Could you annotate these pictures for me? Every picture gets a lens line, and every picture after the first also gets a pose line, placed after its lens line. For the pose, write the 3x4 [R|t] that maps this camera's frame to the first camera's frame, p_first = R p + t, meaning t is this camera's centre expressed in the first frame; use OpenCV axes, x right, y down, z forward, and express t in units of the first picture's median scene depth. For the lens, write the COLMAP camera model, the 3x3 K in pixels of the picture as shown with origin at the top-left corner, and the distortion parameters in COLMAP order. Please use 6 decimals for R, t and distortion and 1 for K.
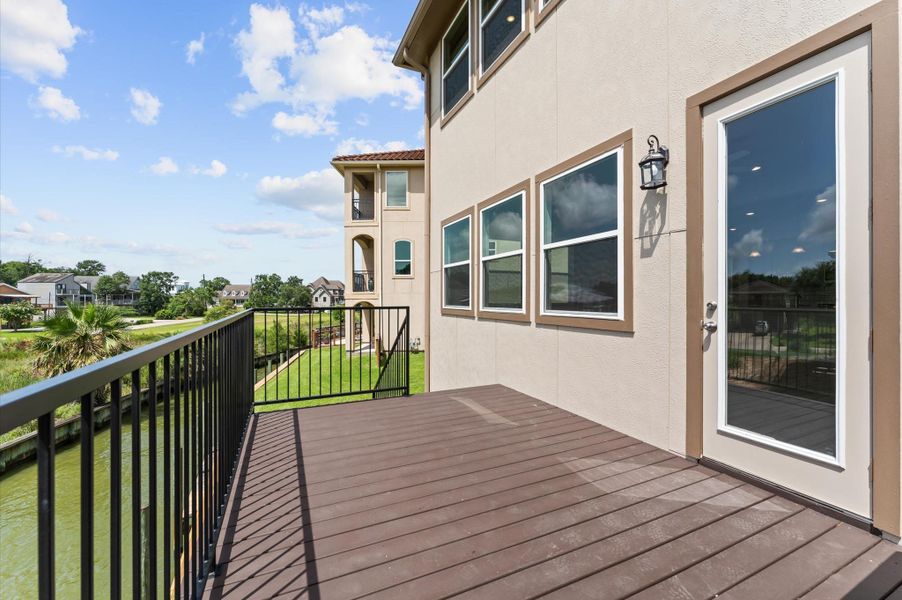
lens RADIAL K [[358.8, 0, 448.9], [0, 358.8, 307.2], [0, 0, 1]] dist [-0.000213, -0.000270]
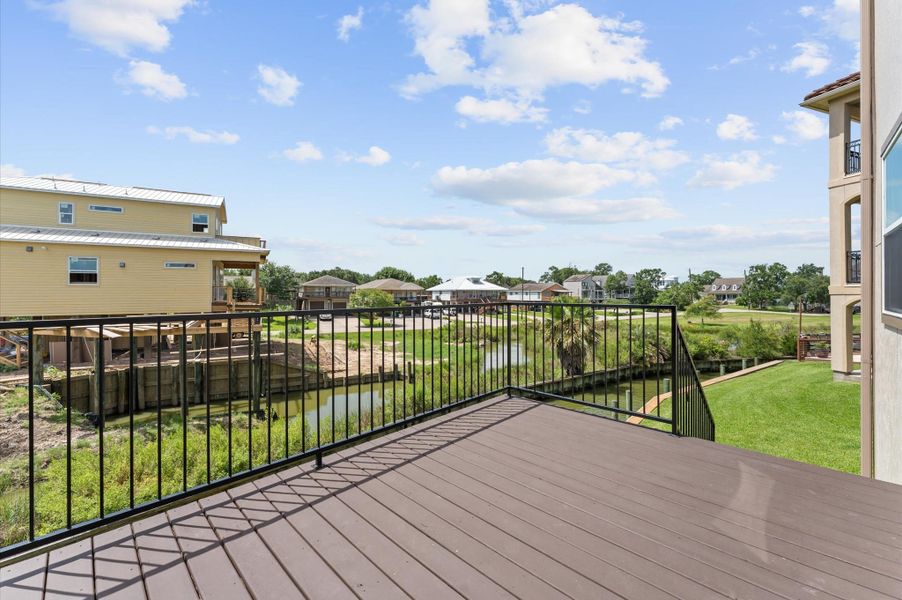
lens RADIAL K [[358.8, 0, 448.9], [0, 358.8, 307.2], [0, 0, 1]] dist [-0.000213, -0.000270]
pose [[0.372522, 0.038576, -0.927221, 0.480146], [-0.024304, 0.999199, 0.031806, -0.014891], [0.927705, 0.010687, 0.373161, 0.448009]]
